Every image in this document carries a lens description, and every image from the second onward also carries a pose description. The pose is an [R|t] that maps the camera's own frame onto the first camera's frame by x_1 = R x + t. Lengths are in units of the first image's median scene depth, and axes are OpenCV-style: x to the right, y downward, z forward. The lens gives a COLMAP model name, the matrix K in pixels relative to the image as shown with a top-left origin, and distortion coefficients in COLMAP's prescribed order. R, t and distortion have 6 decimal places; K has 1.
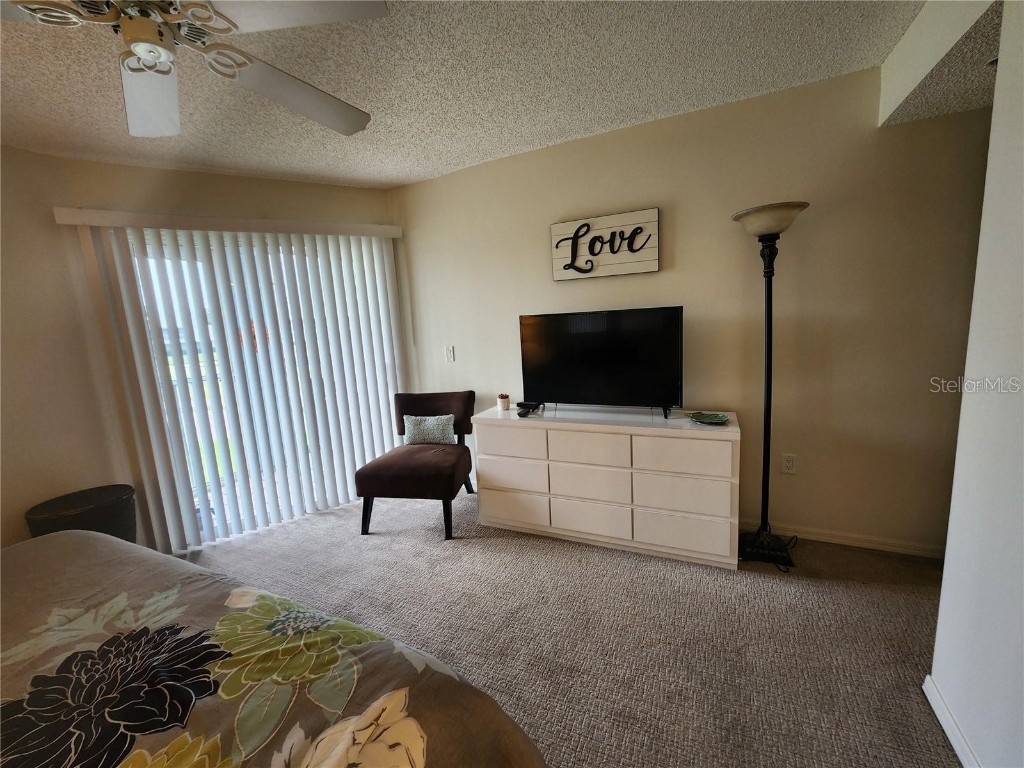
lens RADIAL K [[418.5, 0, 515.4], [0, 418.5, 379.6], [0, 0, 1]] dist [-0.003101, -0.000458]
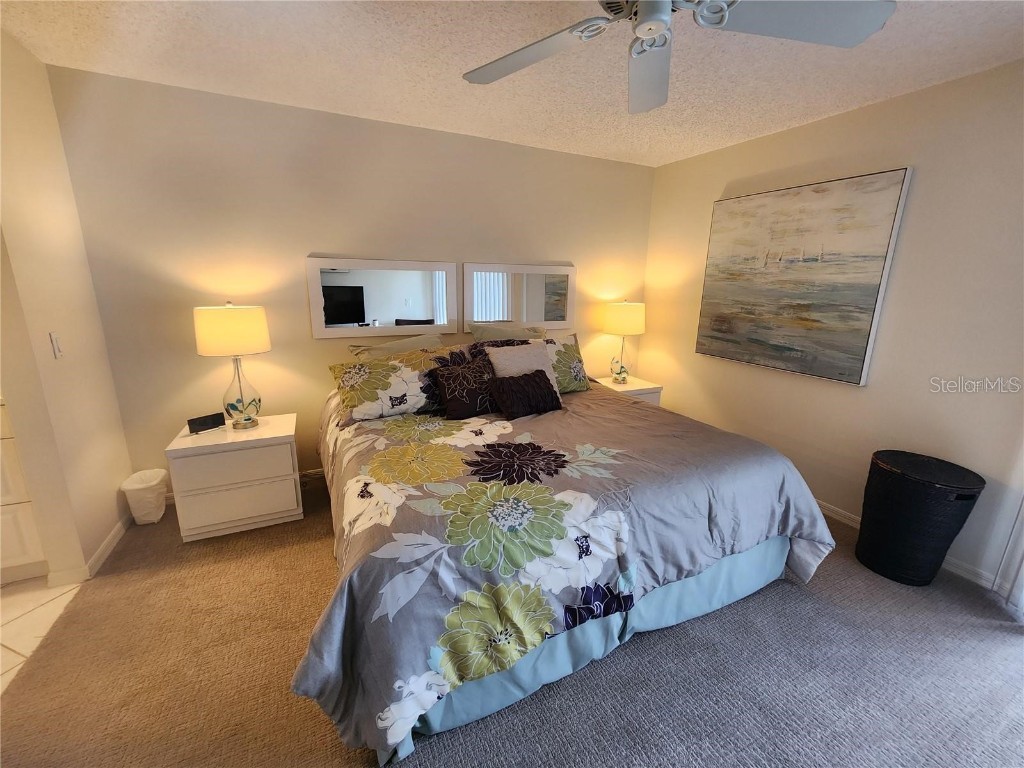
lens RADIAL K [[418.5, 0, 515.4], [0, 418.5, 379.6], [0, 0, 1]] dist [-0.003101, -0.000458]
pose [[-0.627467, 0.227172, -0.744767, 0.398038], [-0.102452, 0.924090, 0.368185, -0.320539], [0.771873, 0.307327, -0.556562, 1.711657]]
